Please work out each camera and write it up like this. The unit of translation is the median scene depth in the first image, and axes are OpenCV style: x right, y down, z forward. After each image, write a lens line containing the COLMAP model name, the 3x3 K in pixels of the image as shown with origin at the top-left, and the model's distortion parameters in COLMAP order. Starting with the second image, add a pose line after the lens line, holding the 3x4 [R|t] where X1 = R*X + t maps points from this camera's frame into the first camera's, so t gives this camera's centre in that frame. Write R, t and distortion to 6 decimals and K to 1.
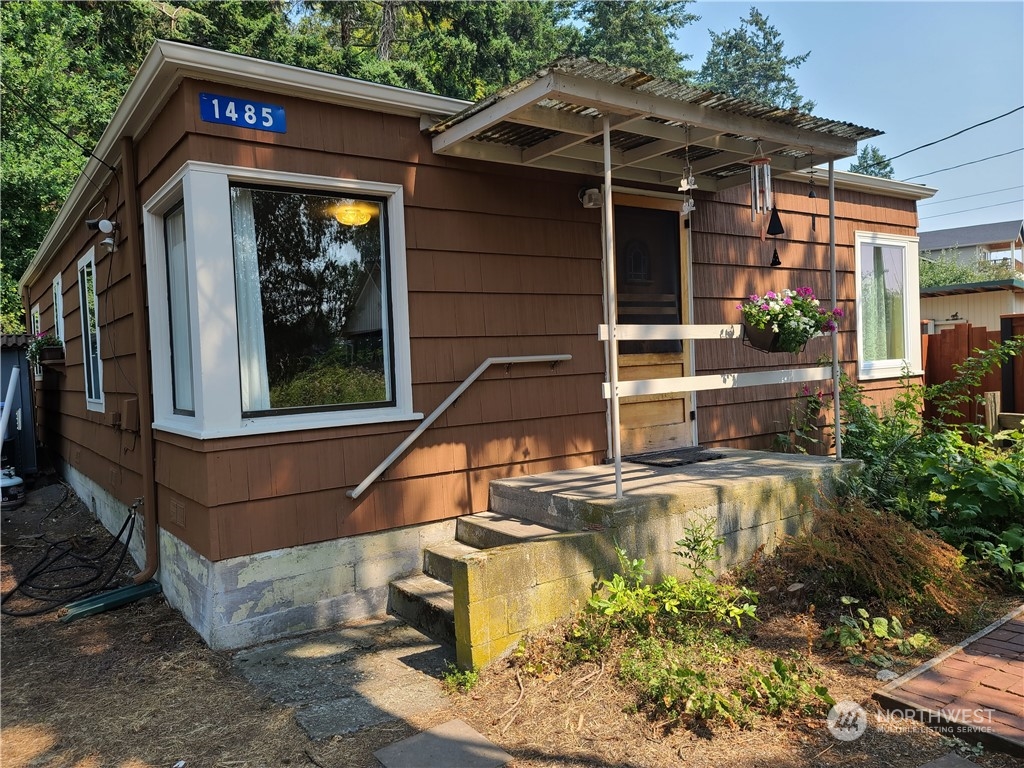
lens RADIAL K [[745.8, 0, 514.9], [0, 745.8, 380.3], [0, 0, 1]] dist [0.008252, -0.005081]
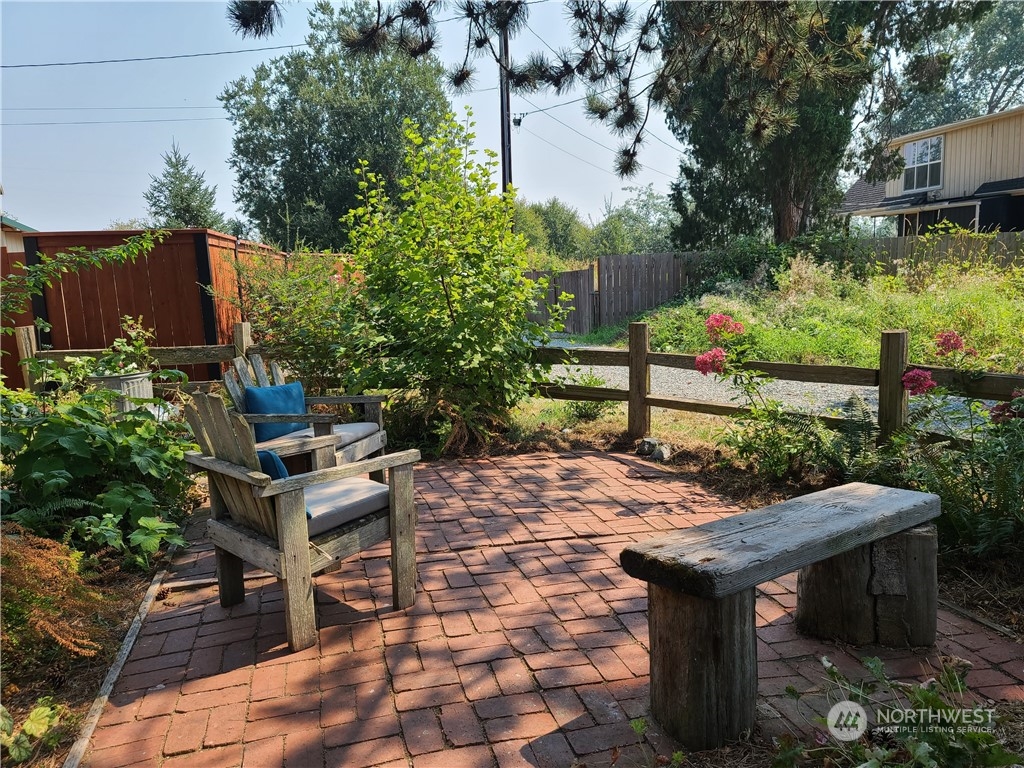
lens RADIAL K [[745.8, 0, 516.2], [0, 745.8, 374.9], [0, 0, 1]] dist [0.008252, -0.005081]
pose [[0.371504, -0.099628, 0.923070, 0.139827], [0.040168, 0.995020, 0.091228, 0.032239], [-0.927562, 0.003186, 0.373656, 0.371261]]
